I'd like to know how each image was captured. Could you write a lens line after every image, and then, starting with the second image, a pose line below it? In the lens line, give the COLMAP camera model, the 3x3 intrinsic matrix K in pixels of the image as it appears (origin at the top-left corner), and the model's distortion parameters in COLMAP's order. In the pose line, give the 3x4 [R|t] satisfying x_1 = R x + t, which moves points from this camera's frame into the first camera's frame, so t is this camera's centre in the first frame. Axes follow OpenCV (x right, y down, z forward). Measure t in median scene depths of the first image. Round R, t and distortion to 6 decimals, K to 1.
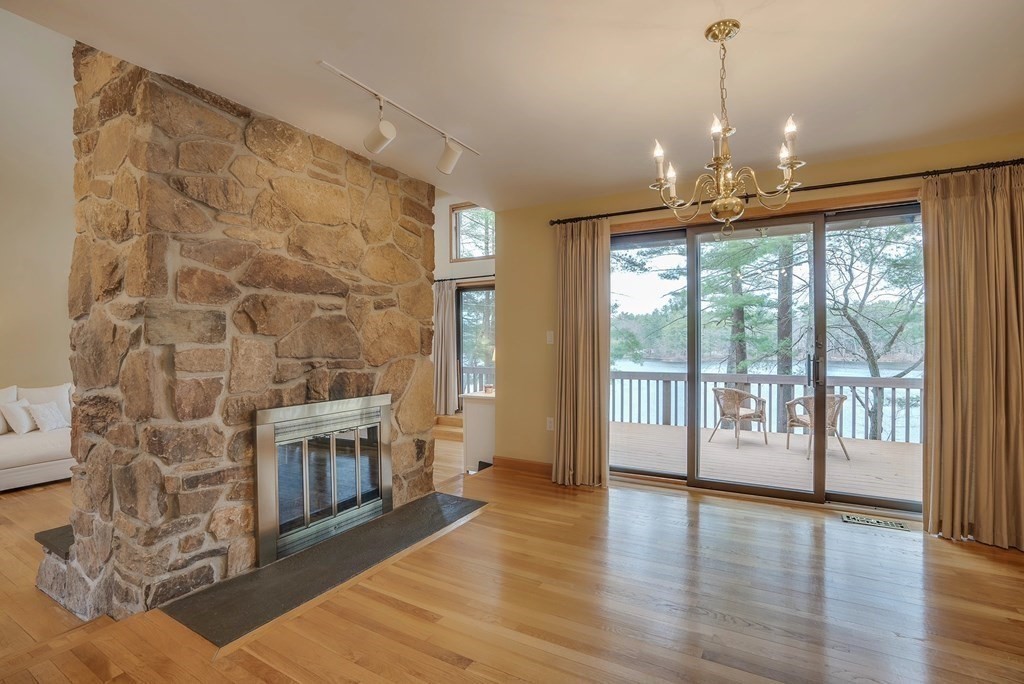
lens RADIAL K [[469.0, 0, 482.4], [0, 469.0, 344.5], [0, 0, 1]] dist [-0.051477, 0.008305]
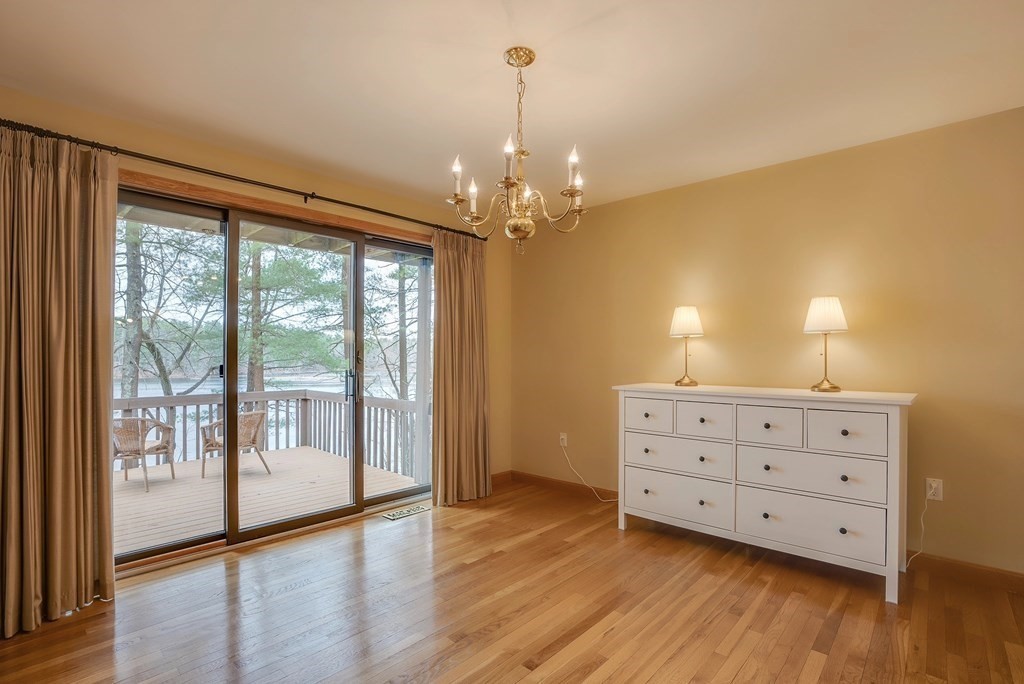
lens RADIAL K [[501.2, 0, 497.2], [0, 501.2, 357.4], [0, 0, 1]] dist [0.004793, 0.000828]
pose [[0.219152, 0.001638, 0.975689, -0.296595], [0.004544, 0.999986, -0.002699, -0.002051], [-0.975680, 0.005025, 0.219141, 0.409867]]
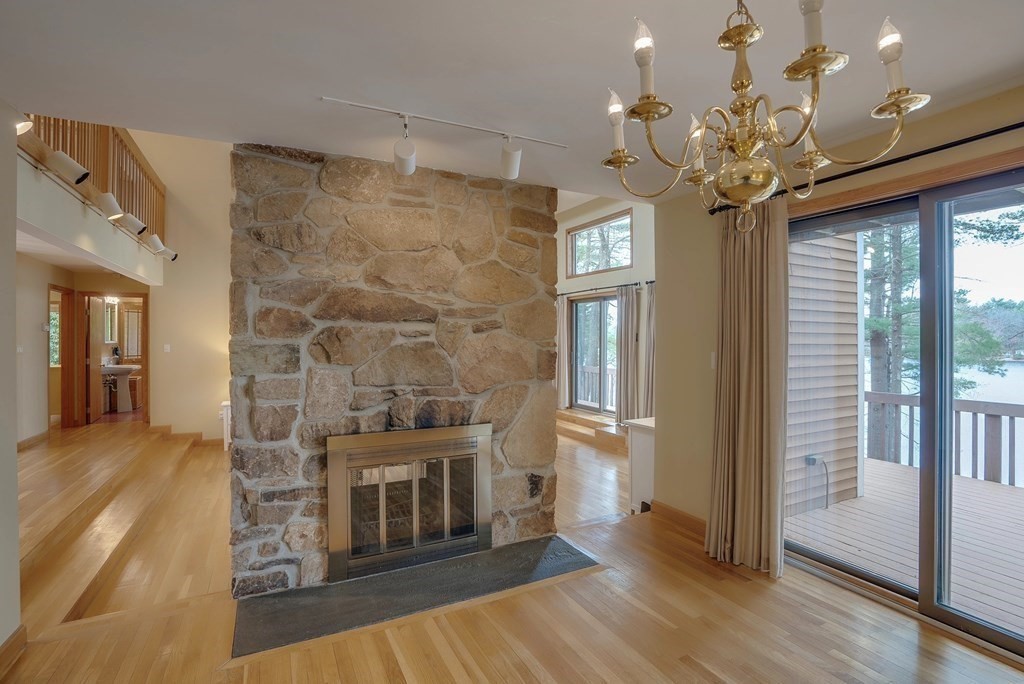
lens RADIAL K [[469.0, 0, 494.9], [0, 469.0, 340.2], [0, 0, 1]] dist [-0.051477, 0.008305]
pose [[0.850851, 0.005550, -0.525378, 0.292235], [-0.004750, 0.999985, 0.002872, -0.061211], [0.525386, 0.000052, 0.850864, 0.213021]]
